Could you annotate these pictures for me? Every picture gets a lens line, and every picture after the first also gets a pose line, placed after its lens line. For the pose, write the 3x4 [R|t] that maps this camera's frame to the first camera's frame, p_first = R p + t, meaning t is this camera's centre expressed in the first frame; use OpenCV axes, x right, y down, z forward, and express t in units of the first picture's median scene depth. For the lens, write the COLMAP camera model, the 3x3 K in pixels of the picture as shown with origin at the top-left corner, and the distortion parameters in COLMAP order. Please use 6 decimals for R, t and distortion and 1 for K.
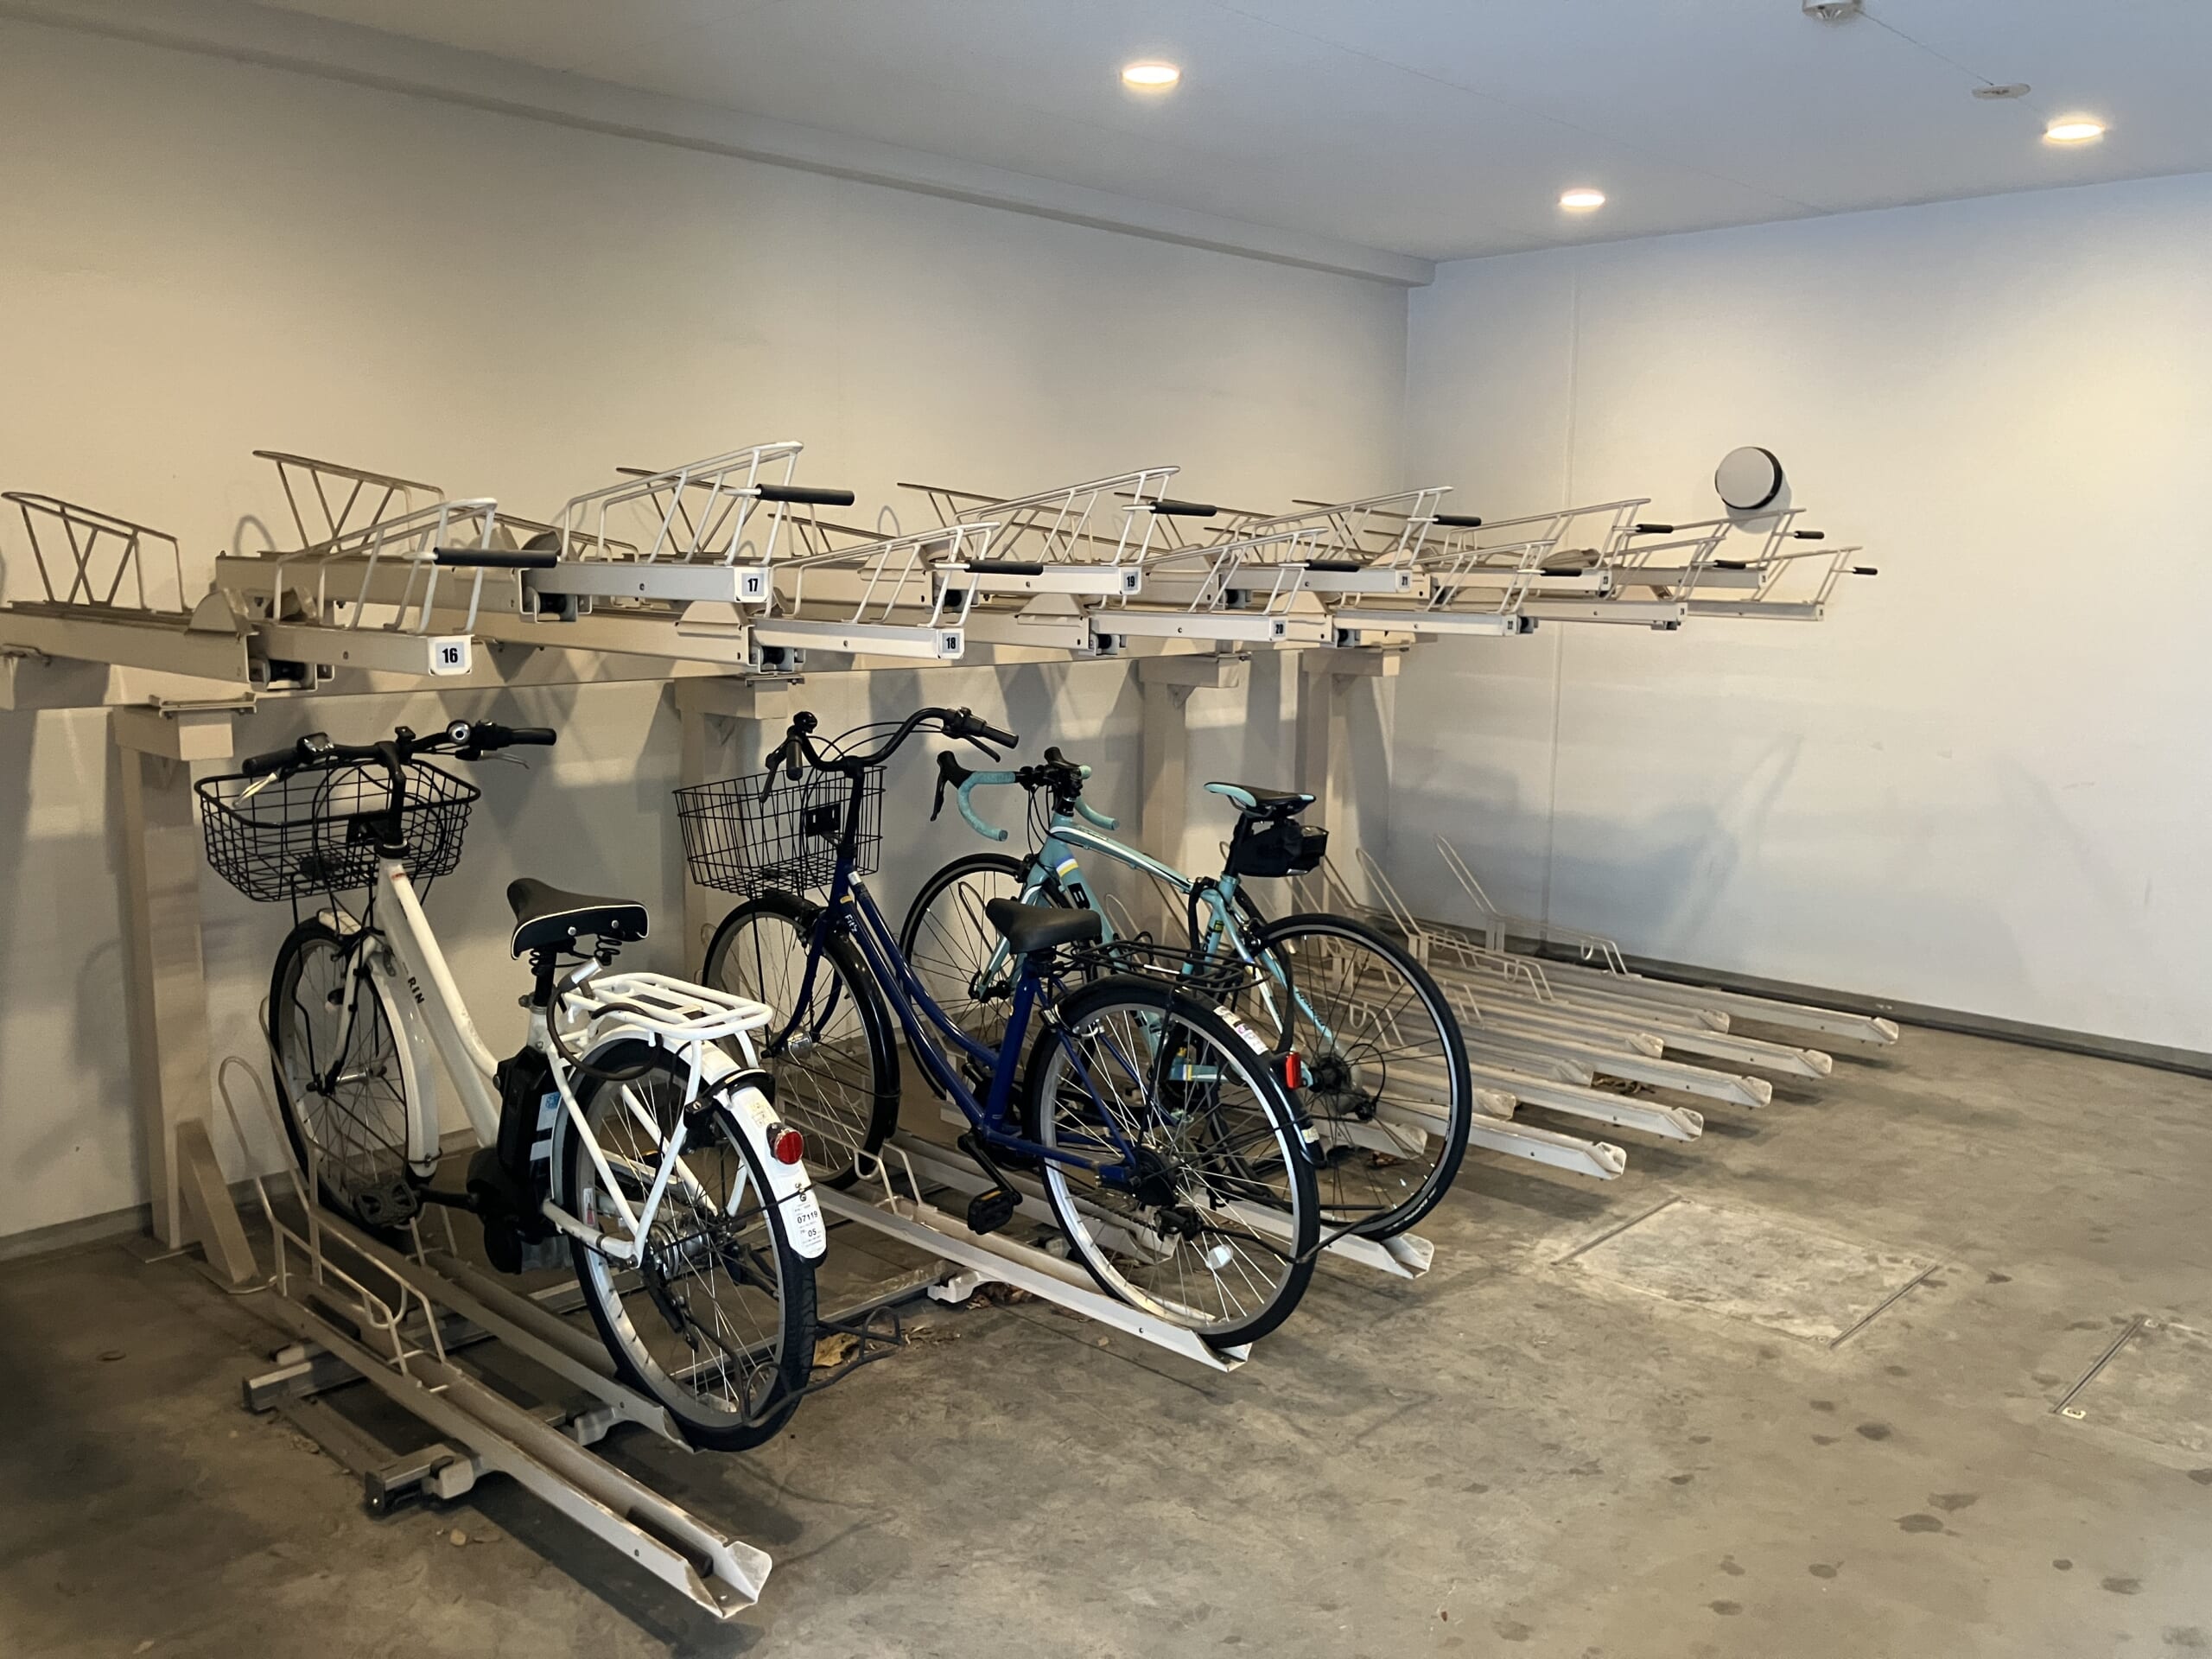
lens RADIAL K [[1848.7, 0, 1104.4], [0, 1848.7, 818.8], [0, 0, 1]] dist [0.011860, -0.007917]
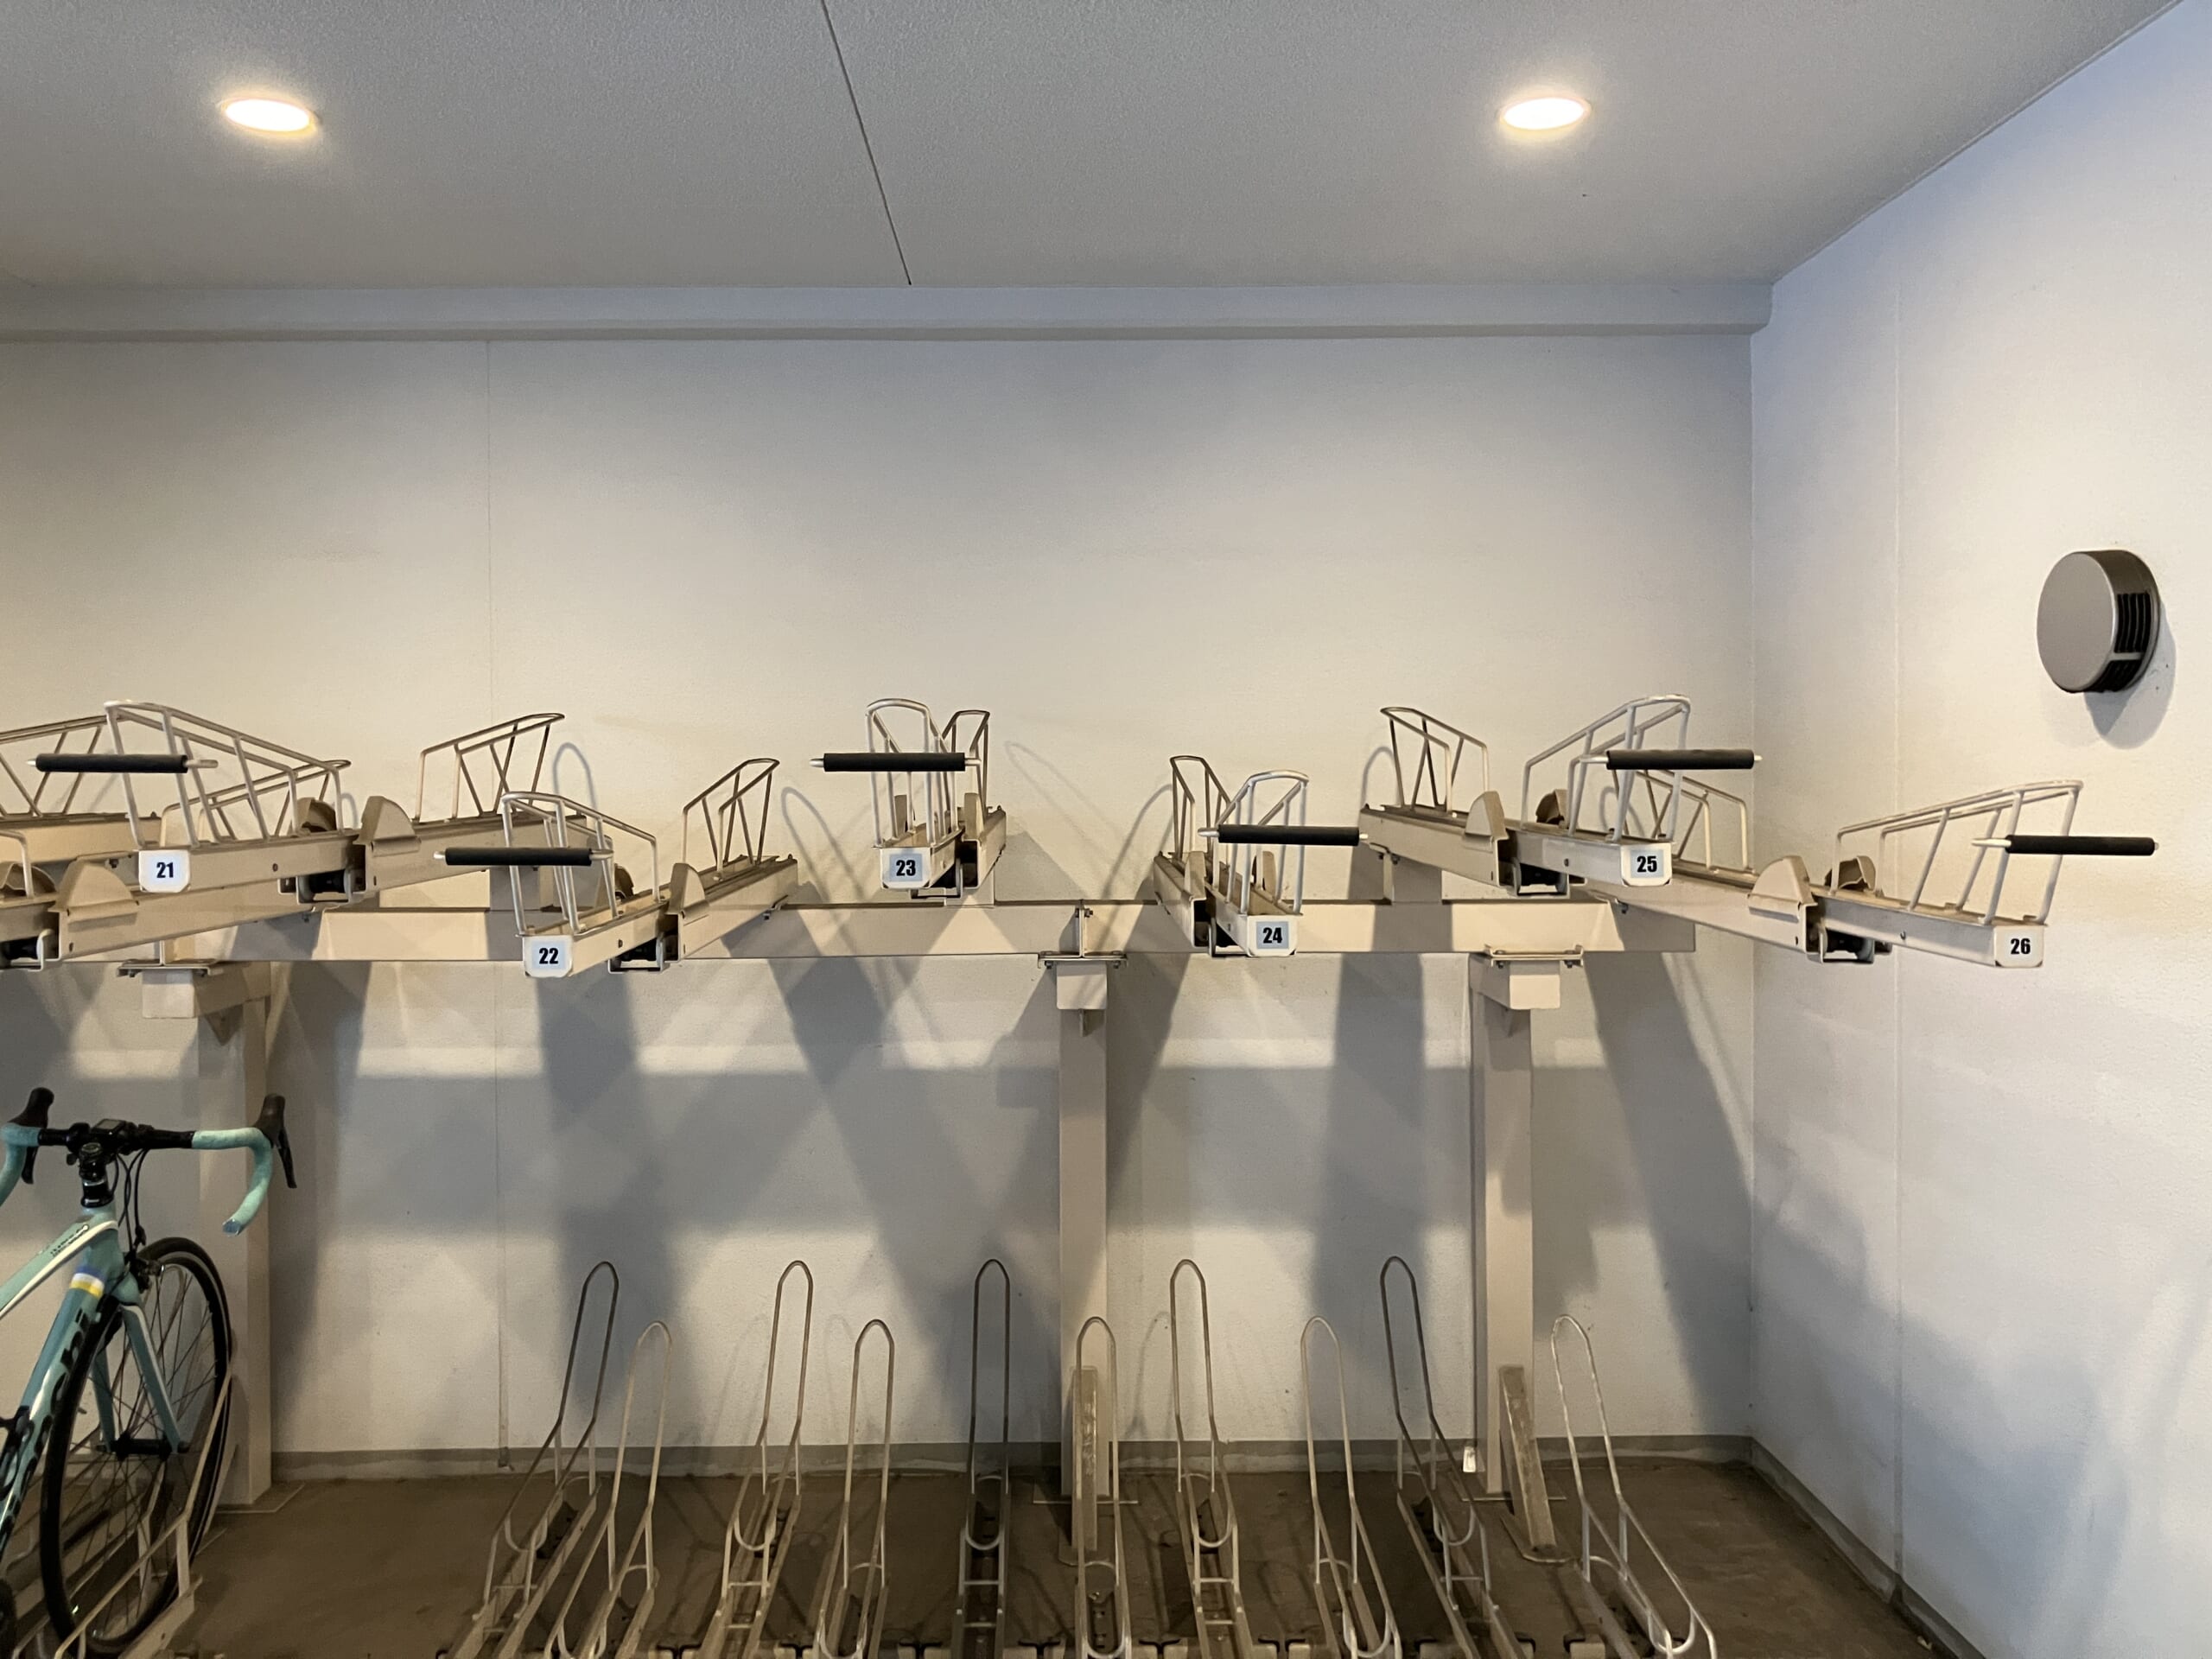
lens RADIAL K [[1848.7, 0, 1097.8], [0, 1848.7, 795.4], [0, 0, 1]] dist [0.011860, -0.007917]
pose [[0.670055, -0.021684, -0.741994, 0.448321], [-0.088239, 0.990159, -0.108620, -0.063380], [0.737048, 0.138254, 0.661548, 0.503331]]
